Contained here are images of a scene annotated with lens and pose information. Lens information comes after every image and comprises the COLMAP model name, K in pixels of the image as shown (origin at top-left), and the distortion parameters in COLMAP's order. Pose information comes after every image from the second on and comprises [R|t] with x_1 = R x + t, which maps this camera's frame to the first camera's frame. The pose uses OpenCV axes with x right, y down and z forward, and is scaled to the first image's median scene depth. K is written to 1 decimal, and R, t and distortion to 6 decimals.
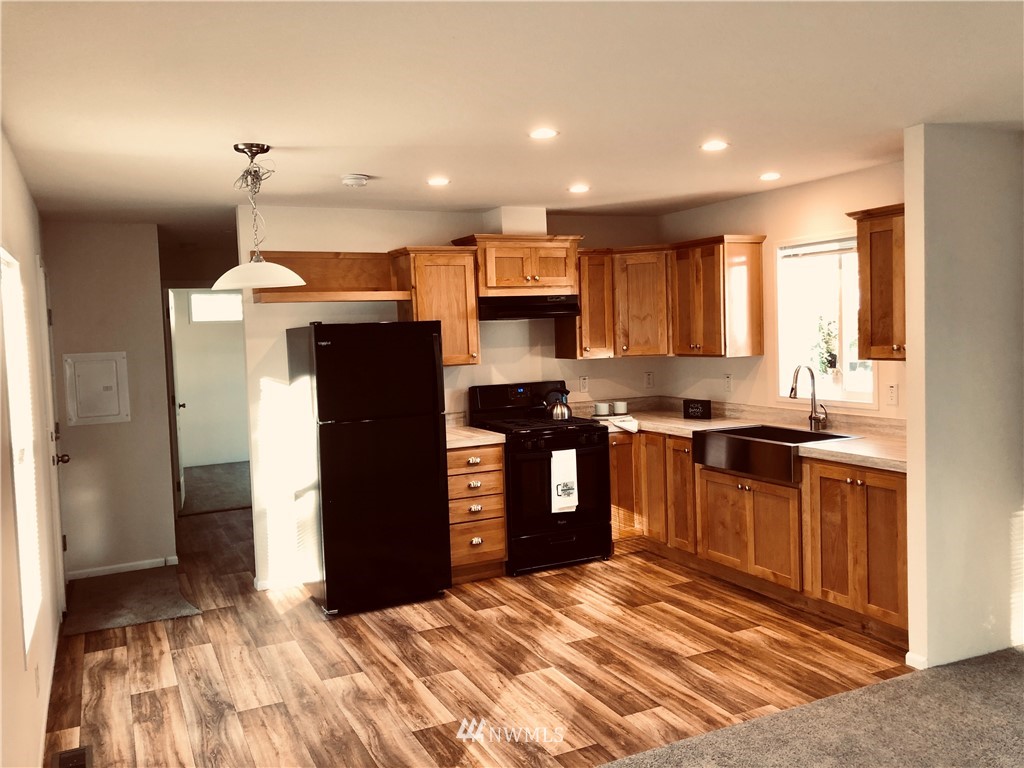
lens RADIAL K [[835.8, 0, 510.3], [0, 835.8, 373.0], [0, 0, 1]] dist [0.137412, -0.304594]
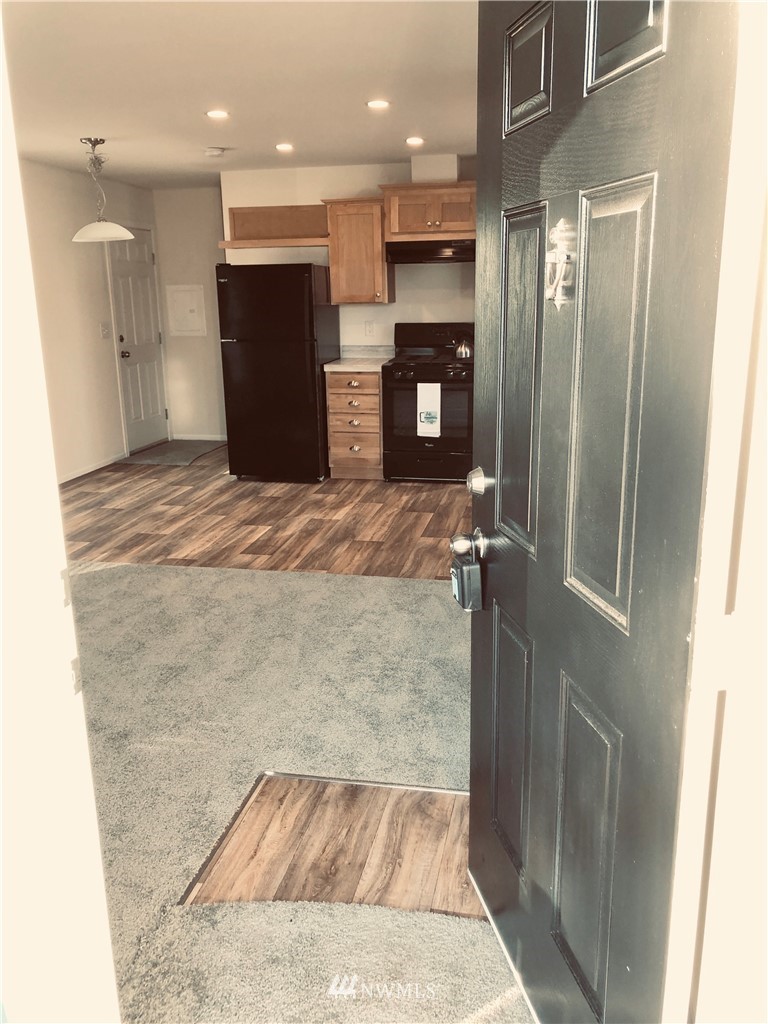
lens RADIAL K [[835.8, 0, 384.0], [0, 835.8, 512.0], [0, 0, 1]] dist [0.137412, -0.304594]
pose [[0.791124, 0.181278, -0.584176, 0.760712], [-0.045476, 0.969862, 0.239375, -0.010026], [0.609963, -0.162810, 0.775524, 0.038389]]
